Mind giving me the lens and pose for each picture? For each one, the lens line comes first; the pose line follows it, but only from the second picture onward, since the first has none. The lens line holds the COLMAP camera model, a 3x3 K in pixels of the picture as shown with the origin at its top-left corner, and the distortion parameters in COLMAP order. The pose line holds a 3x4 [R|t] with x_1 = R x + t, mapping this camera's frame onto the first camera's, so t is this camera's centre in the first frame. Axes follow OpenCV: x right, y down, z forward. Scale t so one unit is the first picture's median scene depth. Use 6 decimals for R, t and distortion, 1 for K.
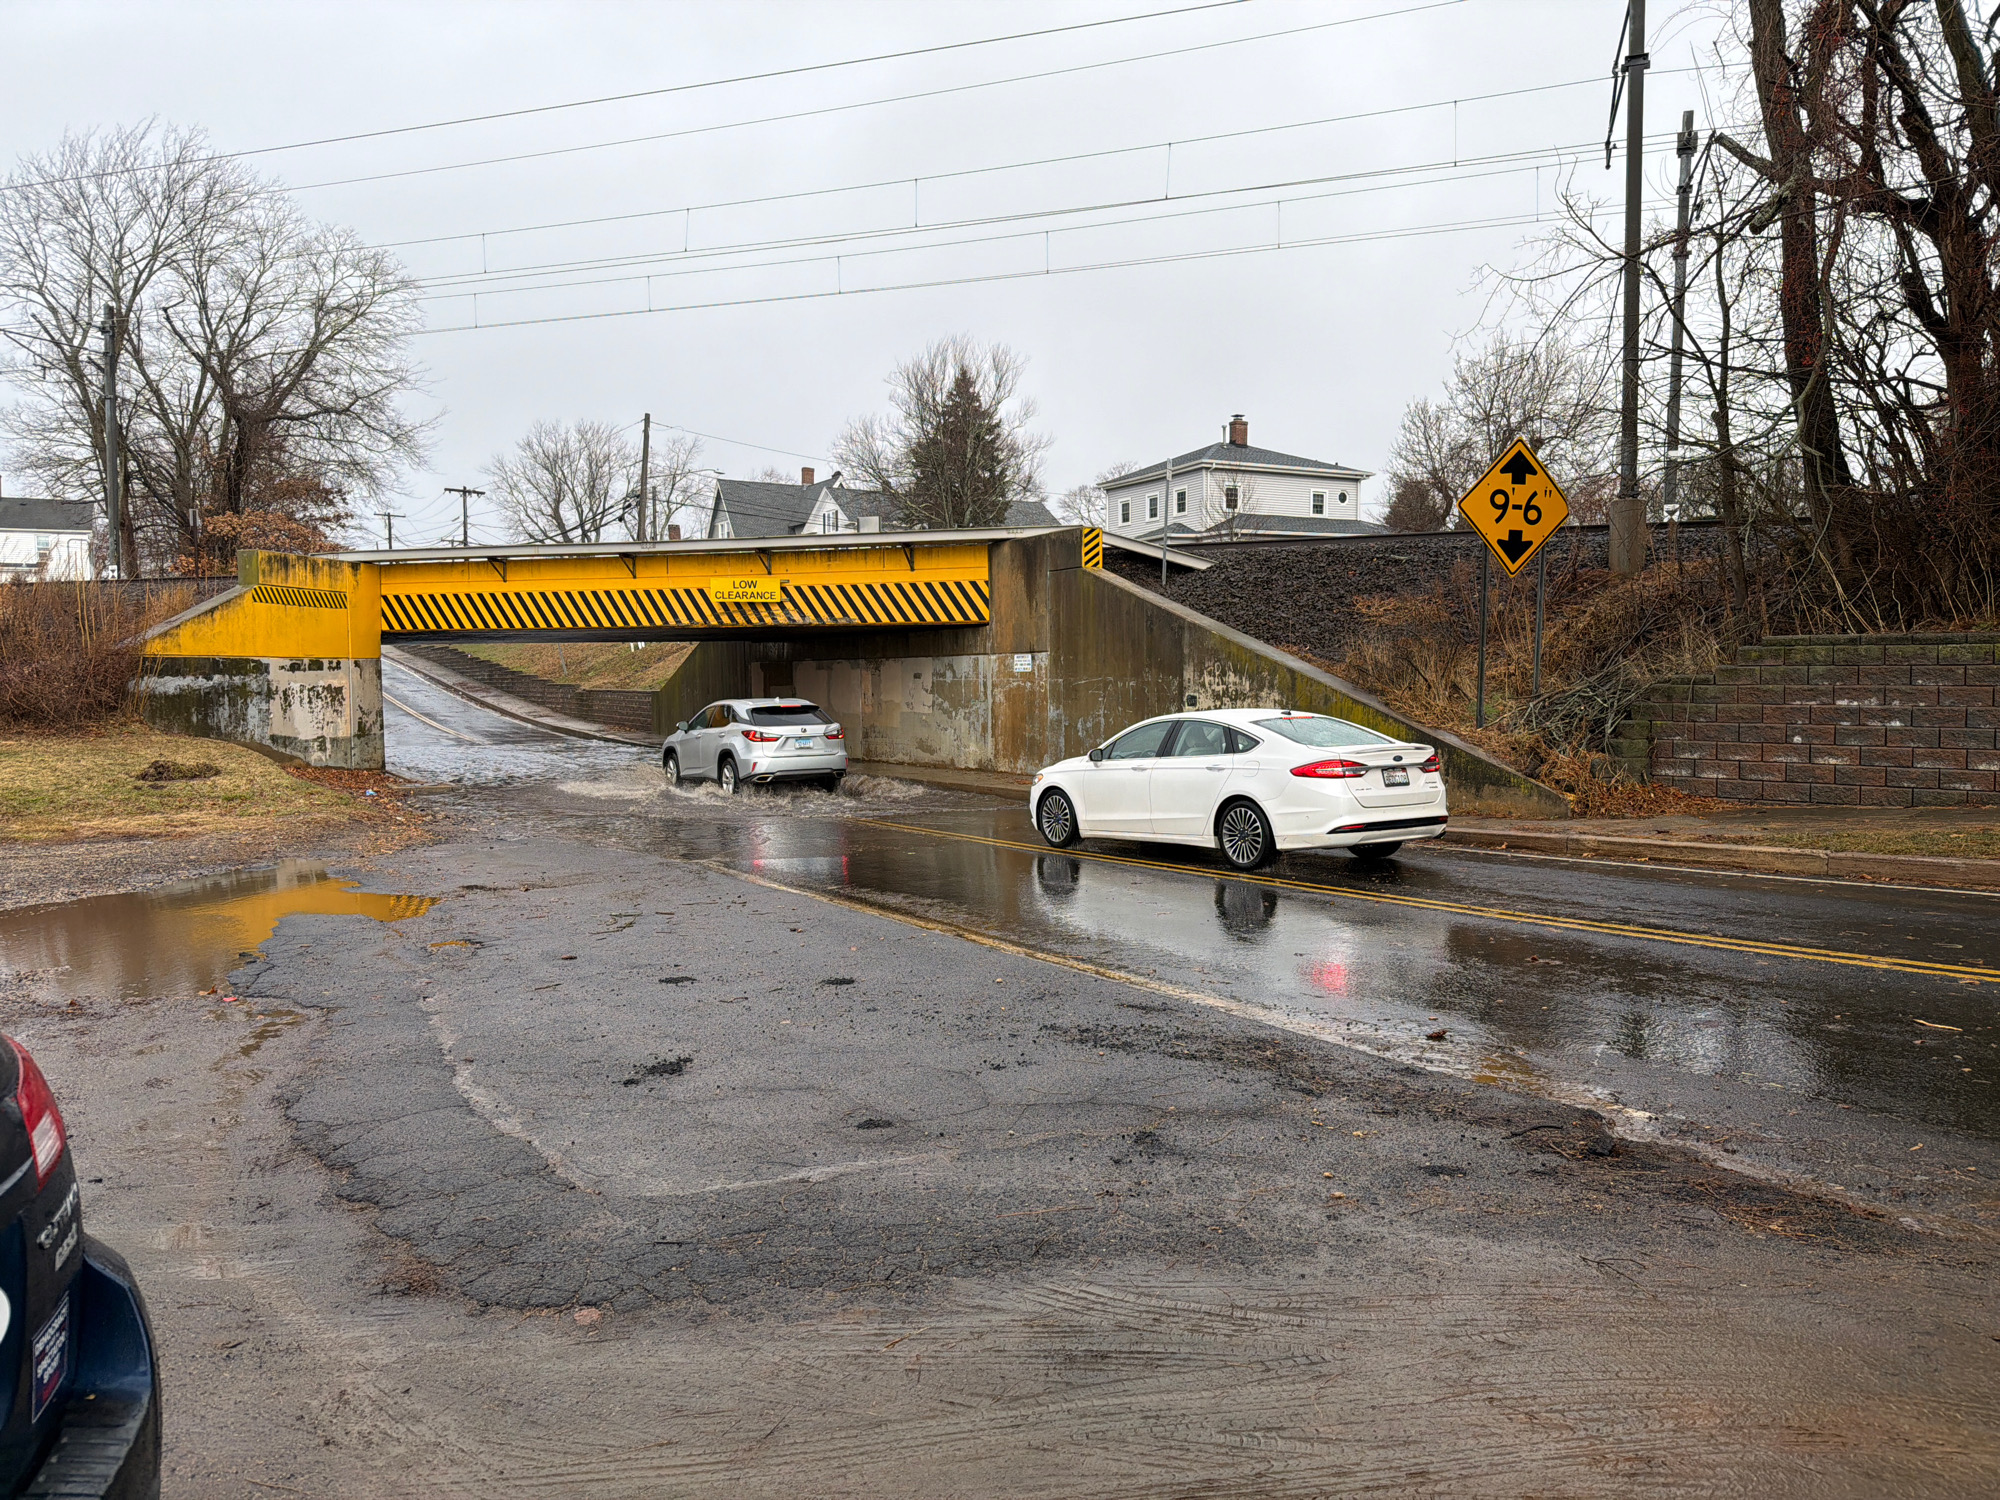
lens RADIAL K [[1419.2, 0, 1000.0], [0, 1419.2, 750.0], [0, 0, 1]] dist [0.103075, -0.151676]
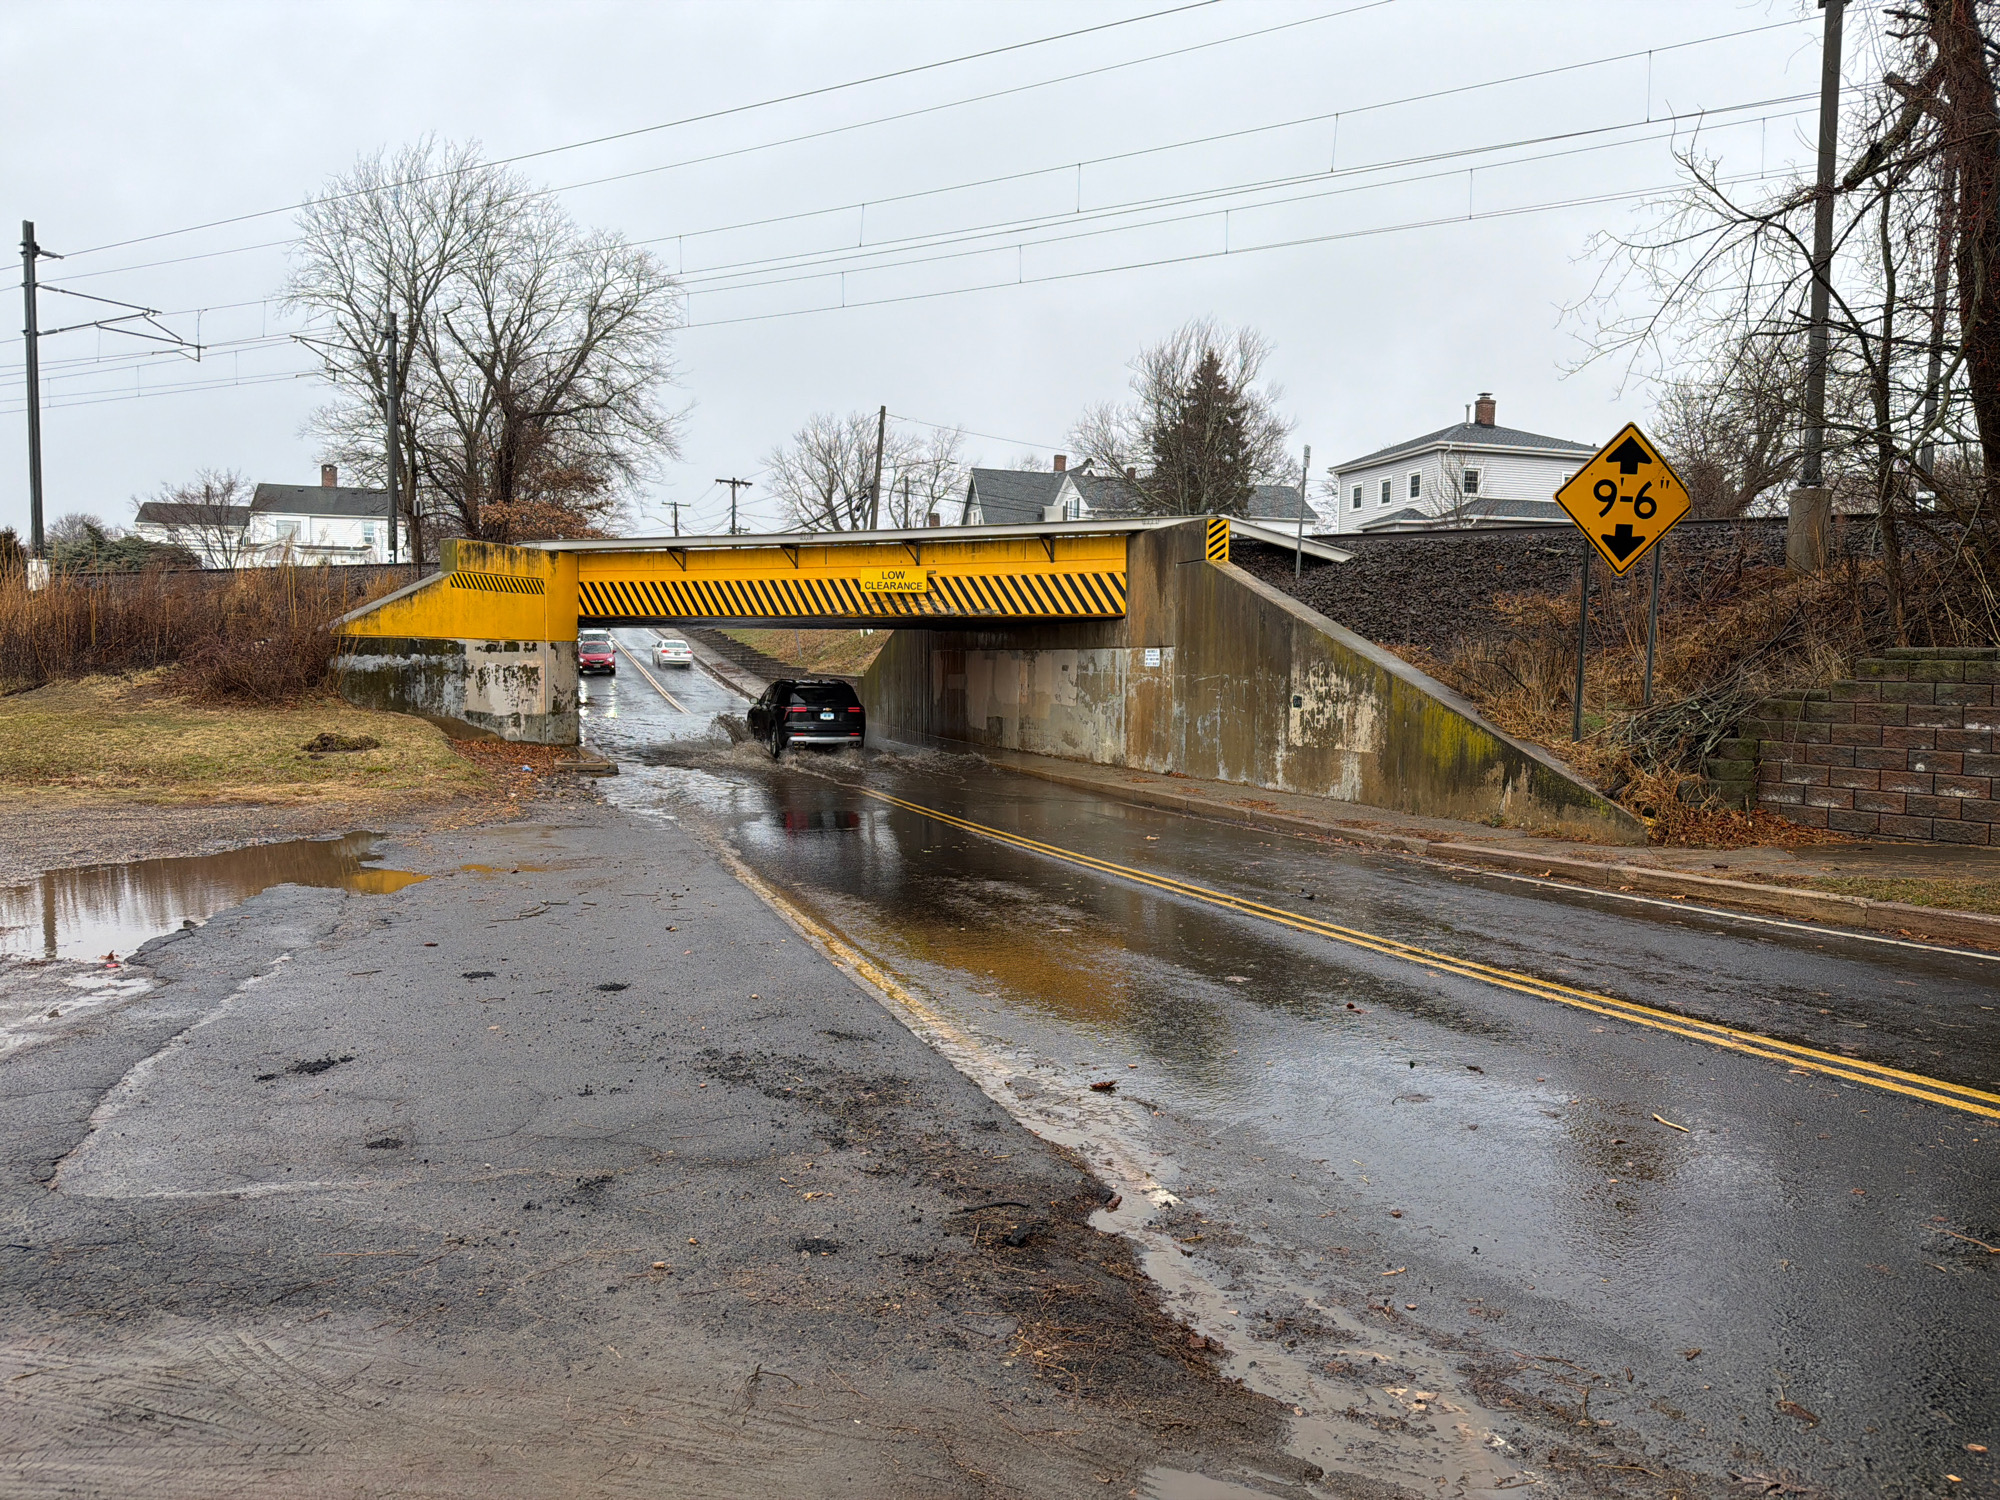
lens RADIAL K [[1419.2, 0, 1000.0], [0, 1419.2, 750.0], [0, 0, 1]] dist [0.103075, -0.151676]
pose [[0.981000, 0.031925, -0.191365, 0.097897], [-0.030088, 0.999469, 0.012498, -0.006650], [0.191662, -0.006502, 0.981439, 0.020615]]
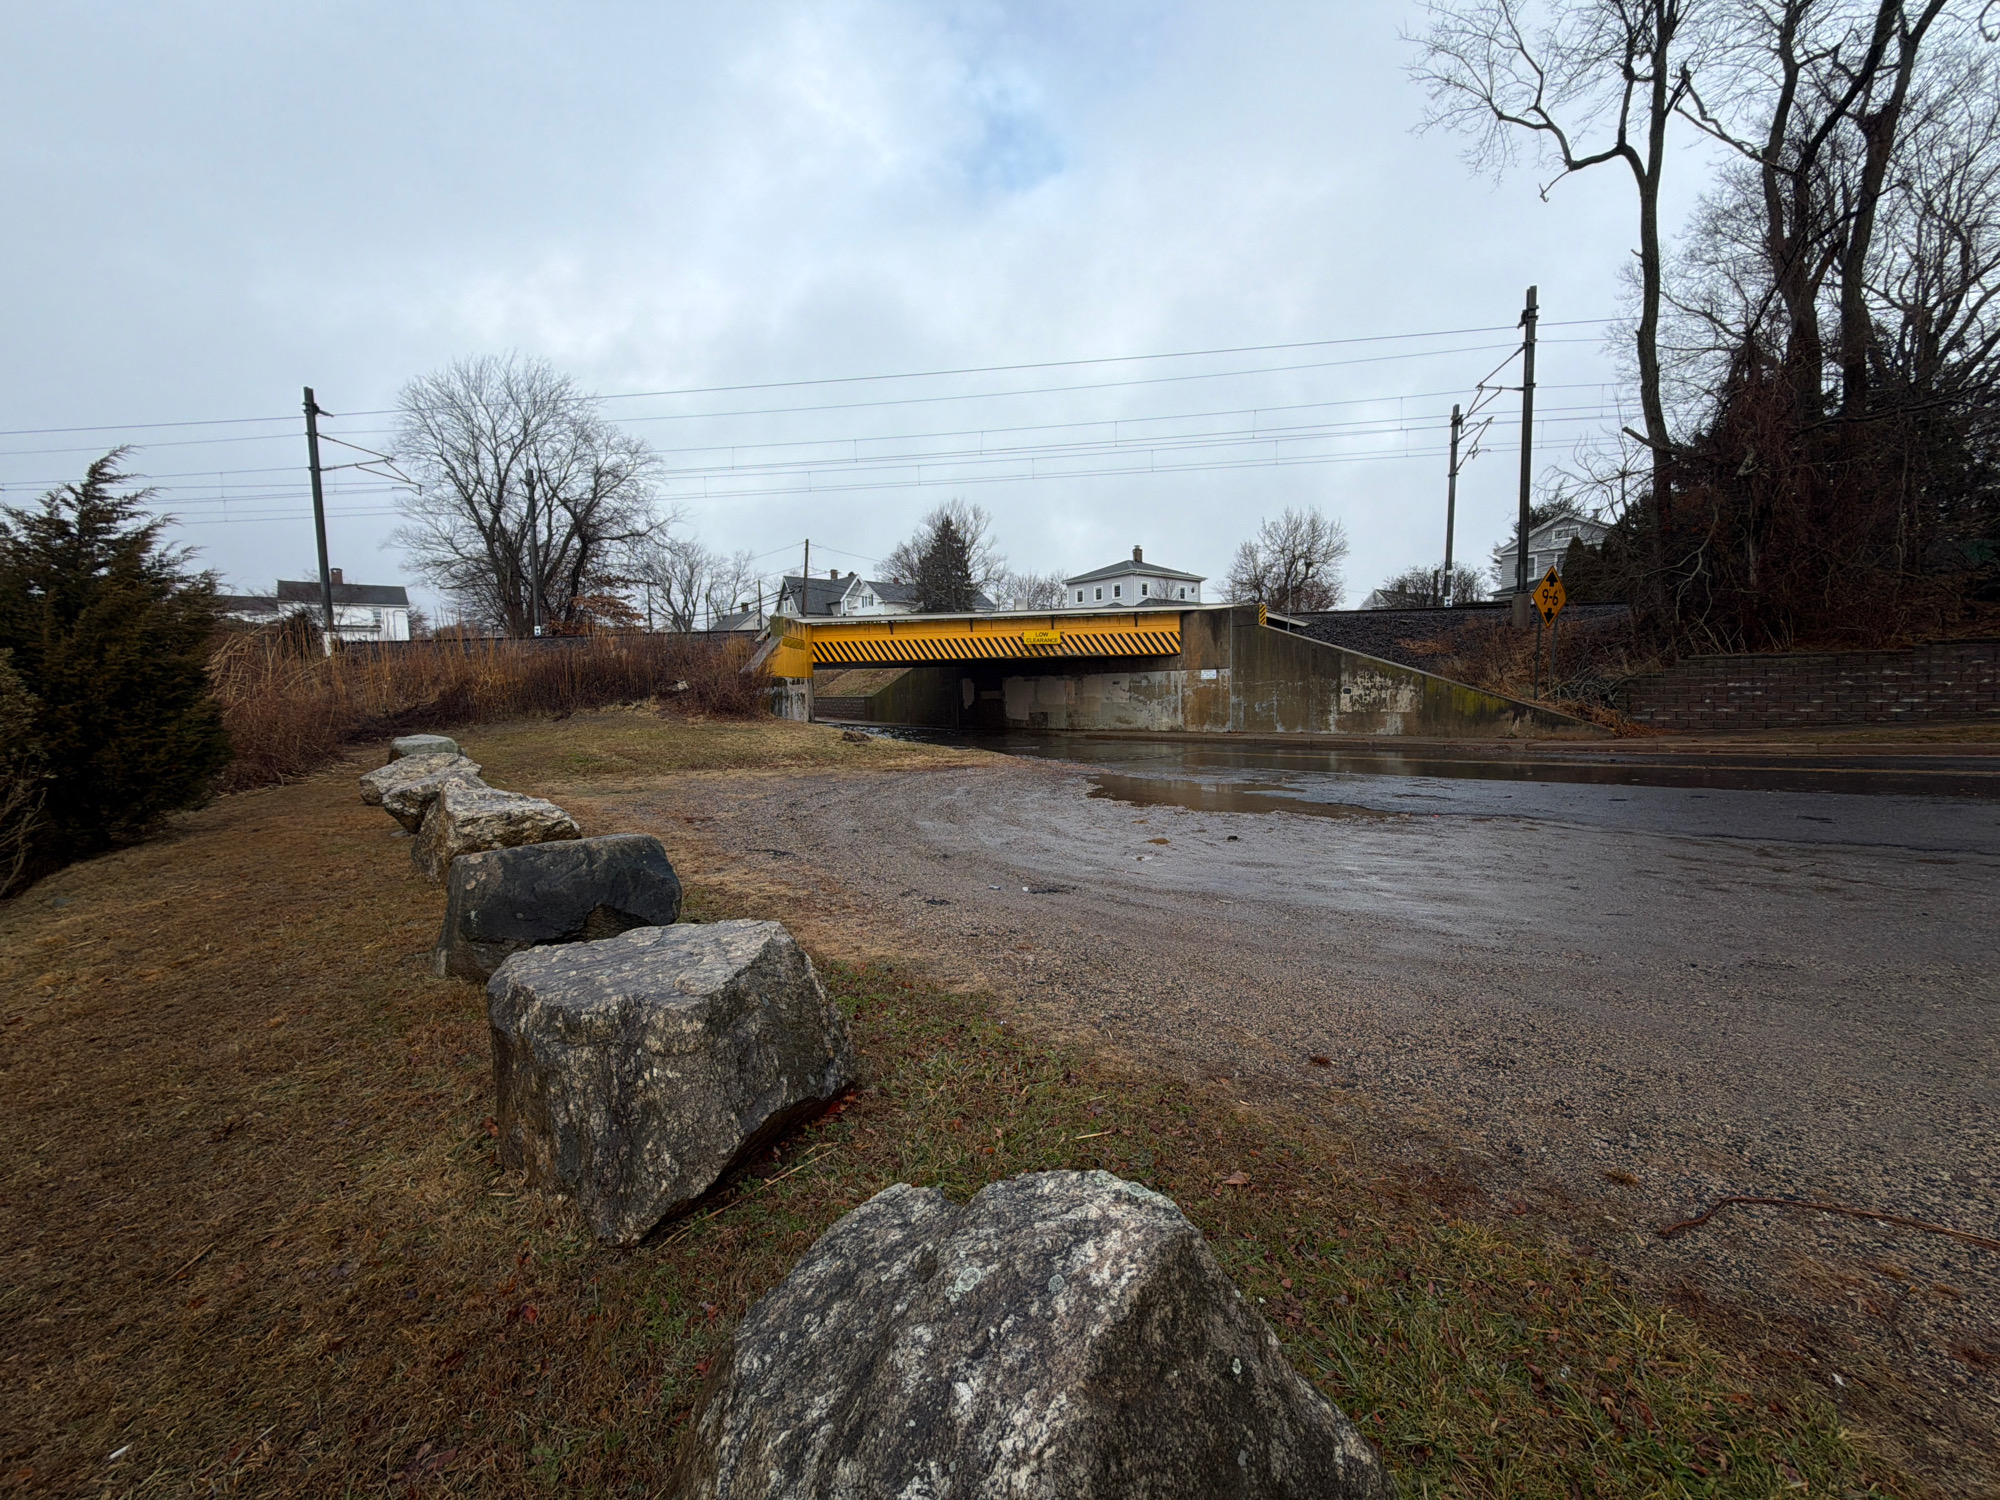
lens RADIAL K [[813.1, 0, 1000.0], [0, 813.1, 750.0], [0, 0, 1]] dist [-0.001498, -0.000125]
pose [[0.985940, -0.023617, 0.165421, -0.430498], [0.020289, 0.999557, 0.021777, 0.010942], [-0.165862, -0.018114, 0.985983, -0.043062]]
